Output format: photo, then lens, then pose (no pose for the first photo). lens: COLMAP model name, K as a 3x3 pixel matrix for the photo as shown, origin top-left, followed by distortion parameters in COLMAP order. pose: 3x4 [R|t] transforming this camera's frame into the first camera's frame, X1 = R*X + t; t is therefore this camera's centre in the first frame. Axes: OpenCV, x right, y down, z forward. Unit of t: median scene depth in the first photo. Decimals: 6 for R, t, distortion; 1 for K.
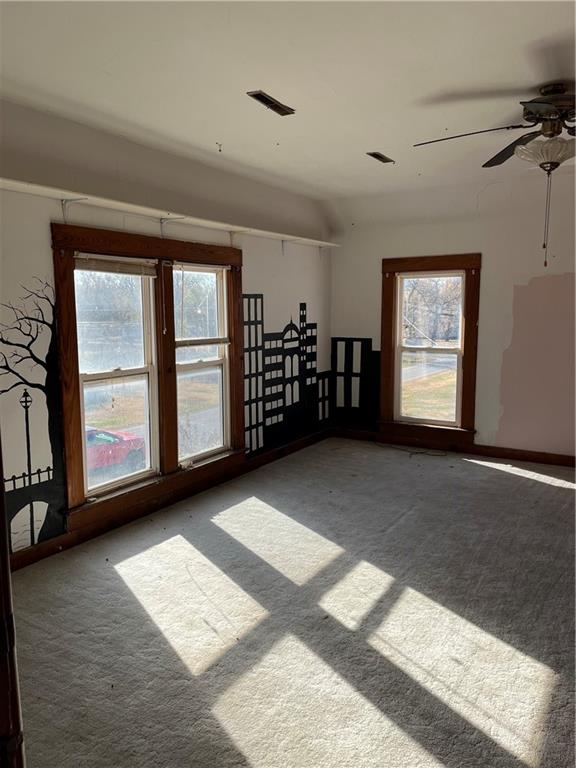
lens RADIAL K [[576.7, 0, 284.8], [0, 576.7, 380.8], [0, 0, 1]] dist [0.038703, -0.027293]
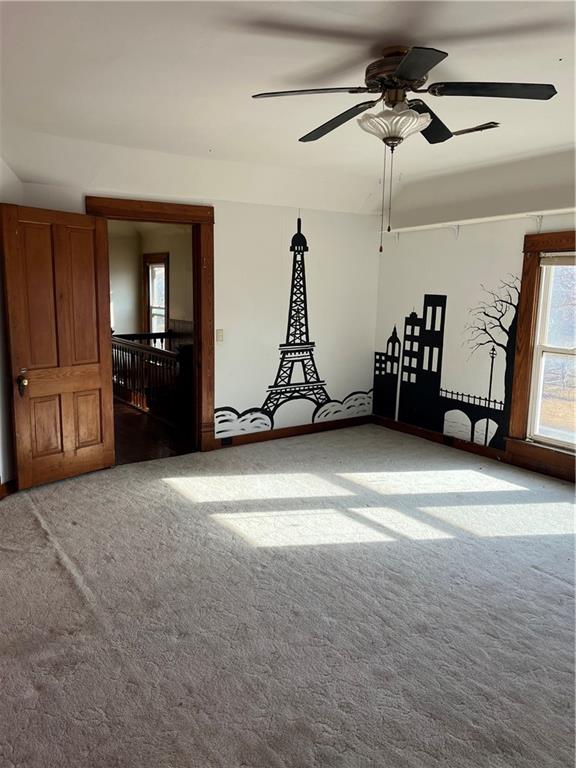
lens RADIAL K [[603.8, 0, 284.5], [0, 603.8, 389.0], [0, 0, 1]] dist [0.011493, 0.001135]
pose [[-0.421344, 0.146496, -0.894990, 1.263915], [-0.128937, 0.967166, 0.219011, -0.156968], [0.897688, 0.207677, -0.388621, 1.143357]]
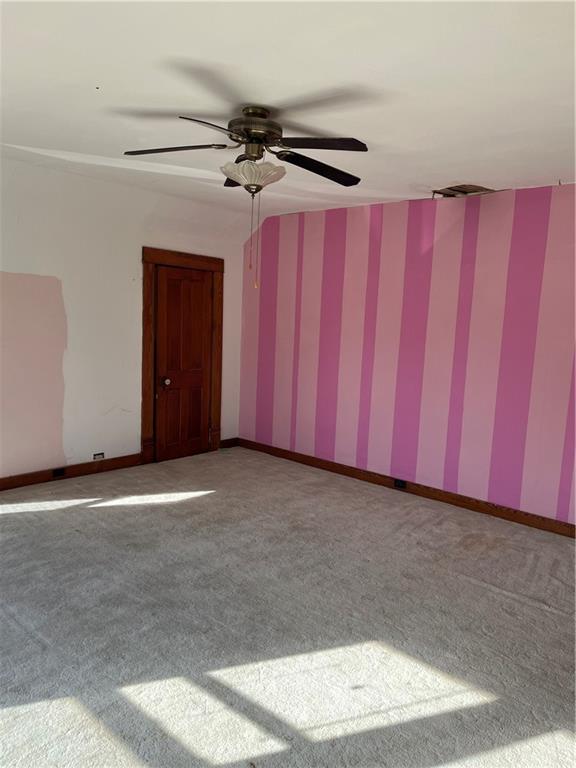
lens RADIAL K [[576.7, 0, 286.3], [0, 576.7, 387.9], [0, 0, 1]] dist [0.038703, -0.027293]
pose [[0.198045, -0.120009, 0.972819, -0.486020], [0.082774, 0.990979, 0.105398, -0.111580], [-0.976692, 0.059651, 0.206192, 0.664629]]
